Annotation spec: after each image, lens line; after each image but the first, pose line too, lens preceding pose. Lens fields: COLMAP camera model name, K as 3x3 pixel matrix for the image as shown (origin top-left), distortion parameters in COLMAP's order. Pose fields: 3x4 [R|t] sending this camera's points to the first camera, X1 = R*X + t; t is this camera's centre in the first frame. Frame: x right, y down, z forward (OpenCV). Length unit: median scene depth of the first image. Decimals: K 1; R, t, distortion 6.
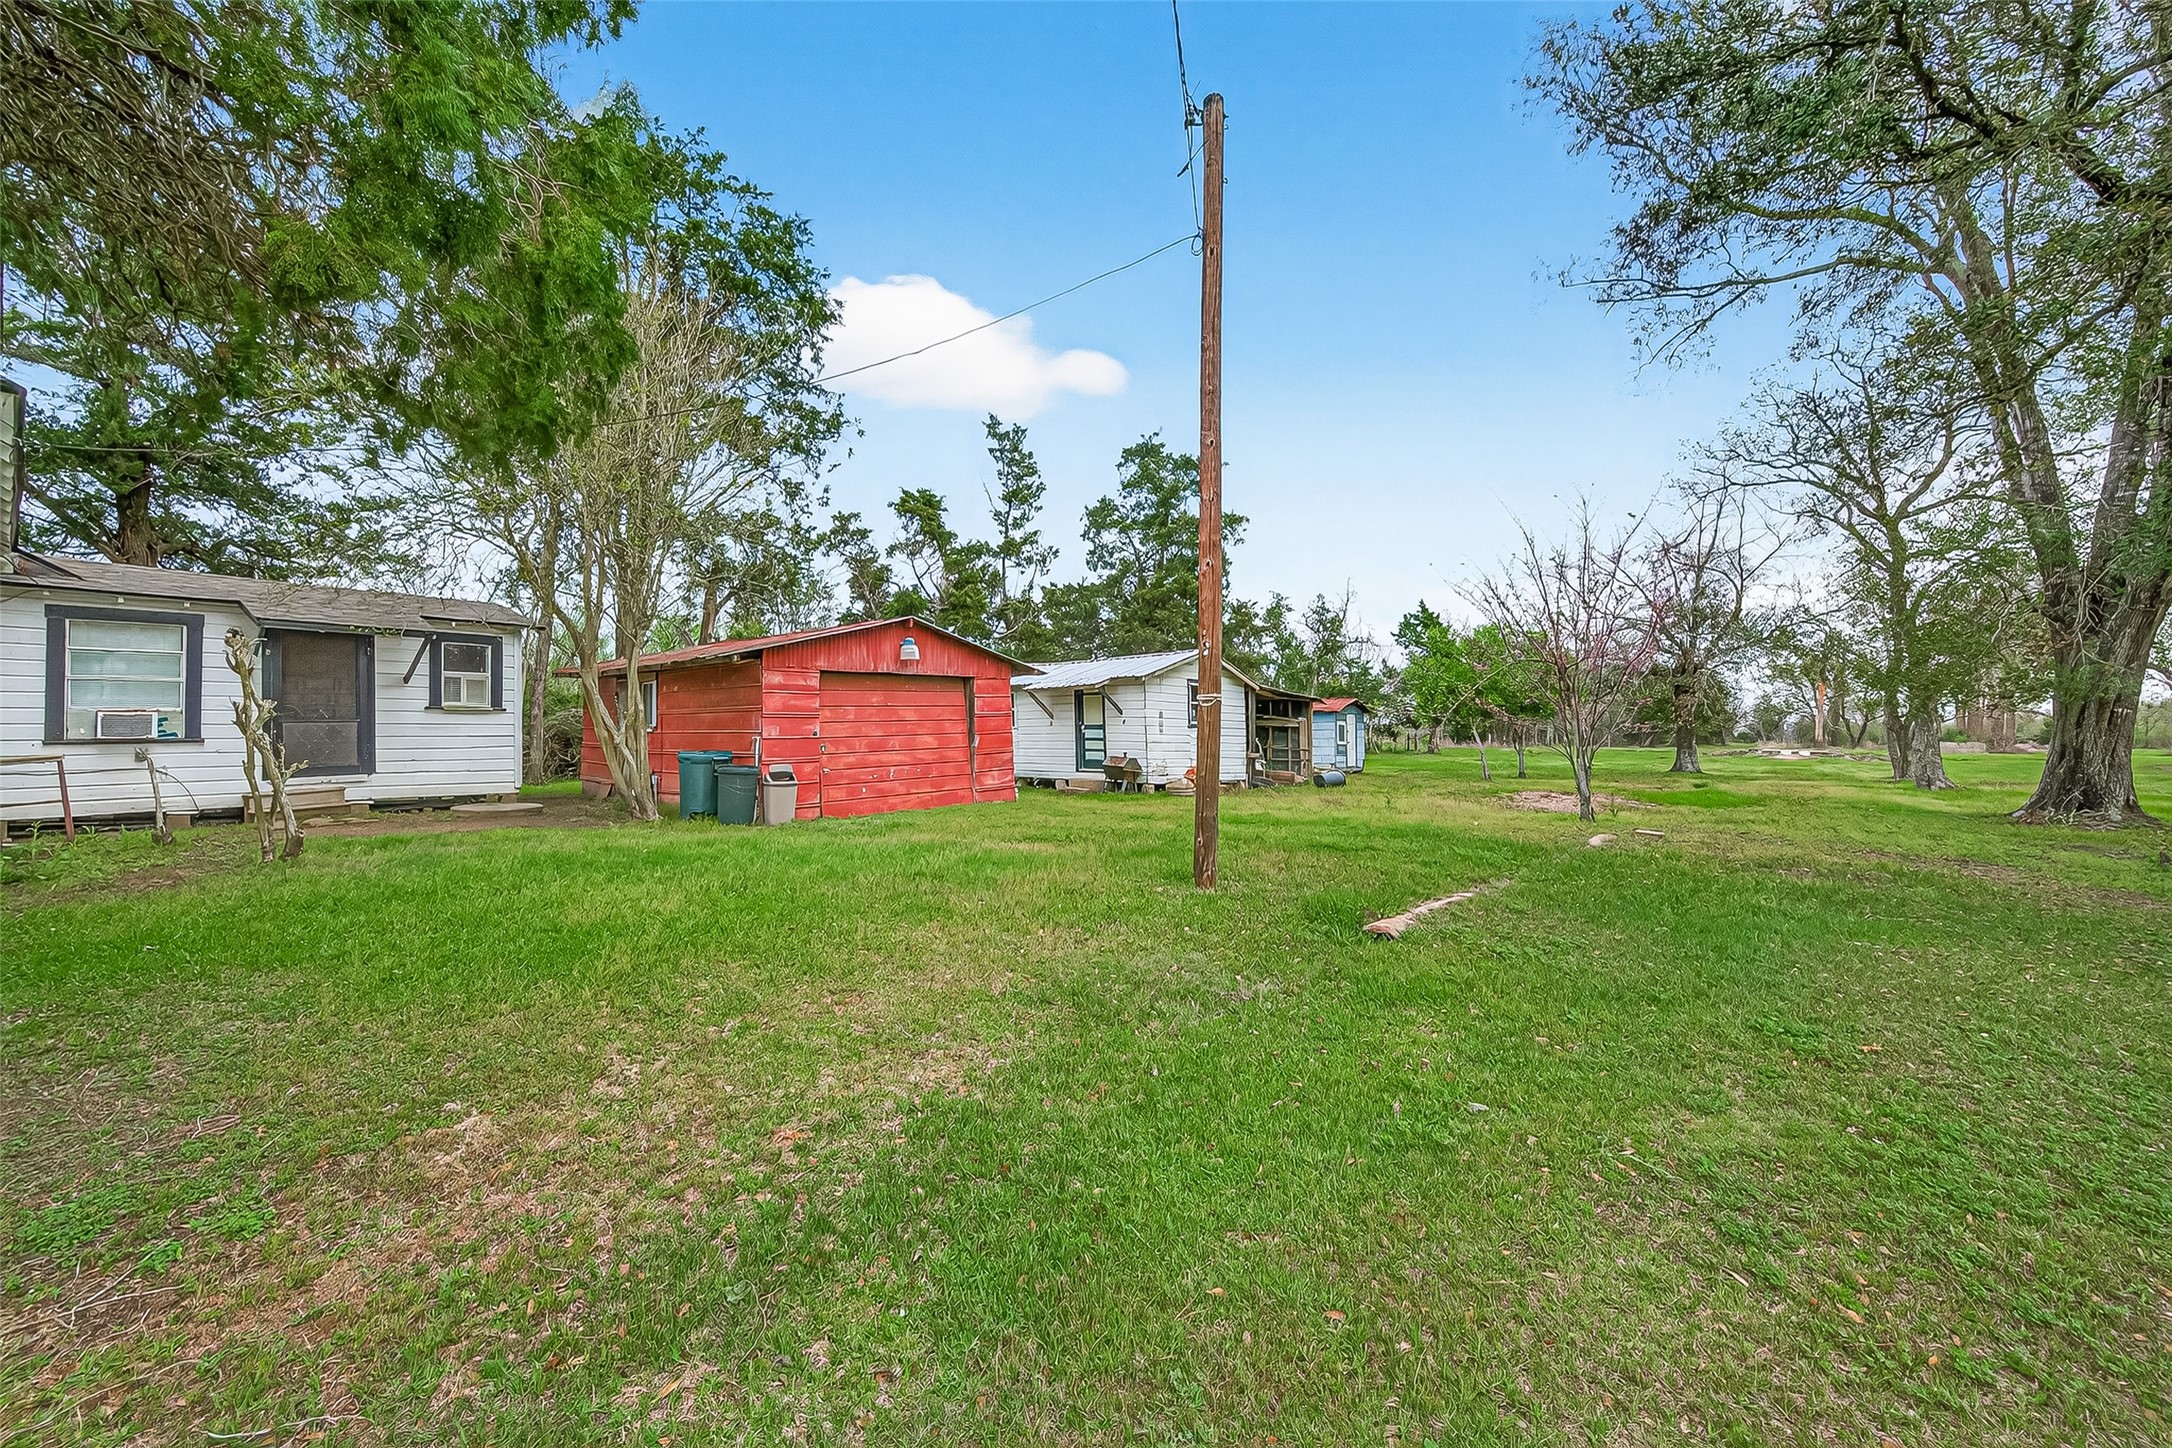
lens RADIAL K [[848.6, 0, 1090.2], [0, 848.6, 712.5], [0, 0, 1]] dist [0.003868, 0.000378]
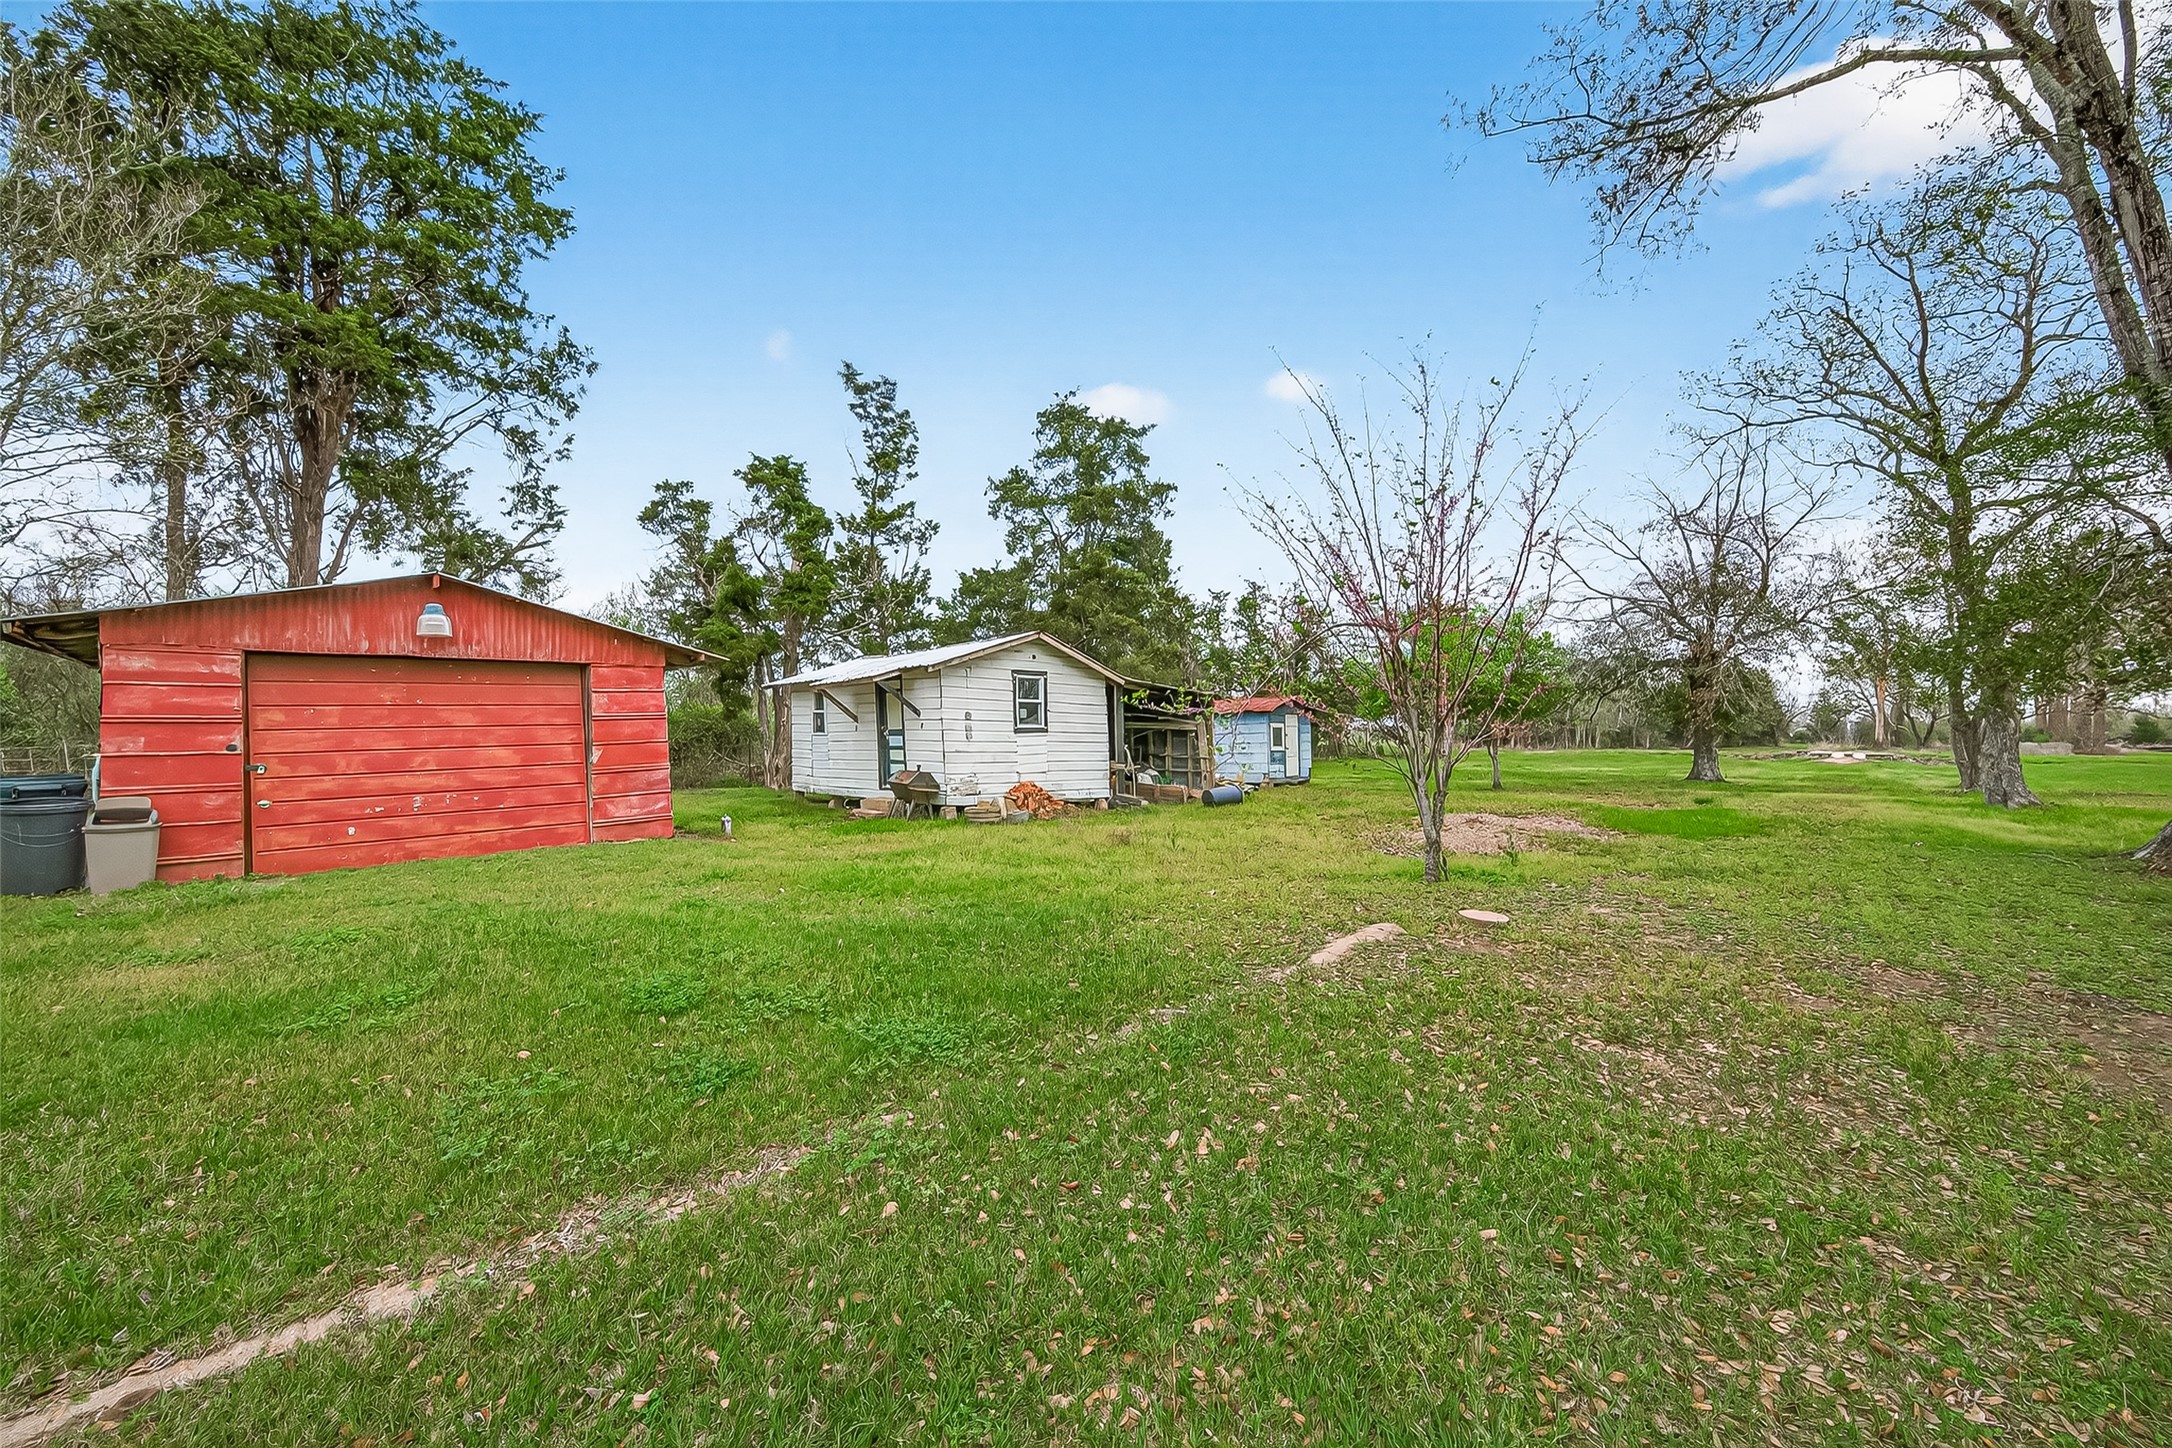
lens RADIAL K [[848.6, 0, 1097.4], [0, 848.6, 716.2], [0, 0, 1]] dist [0.003868, 0.000378]
pose [[0.999217, -0.007127, -0.038907, 0.157411], [0.007110, 0.999975, -0.000577, 0.002695], [0.038910, 0.000300, 0.999243, 0.159322]]
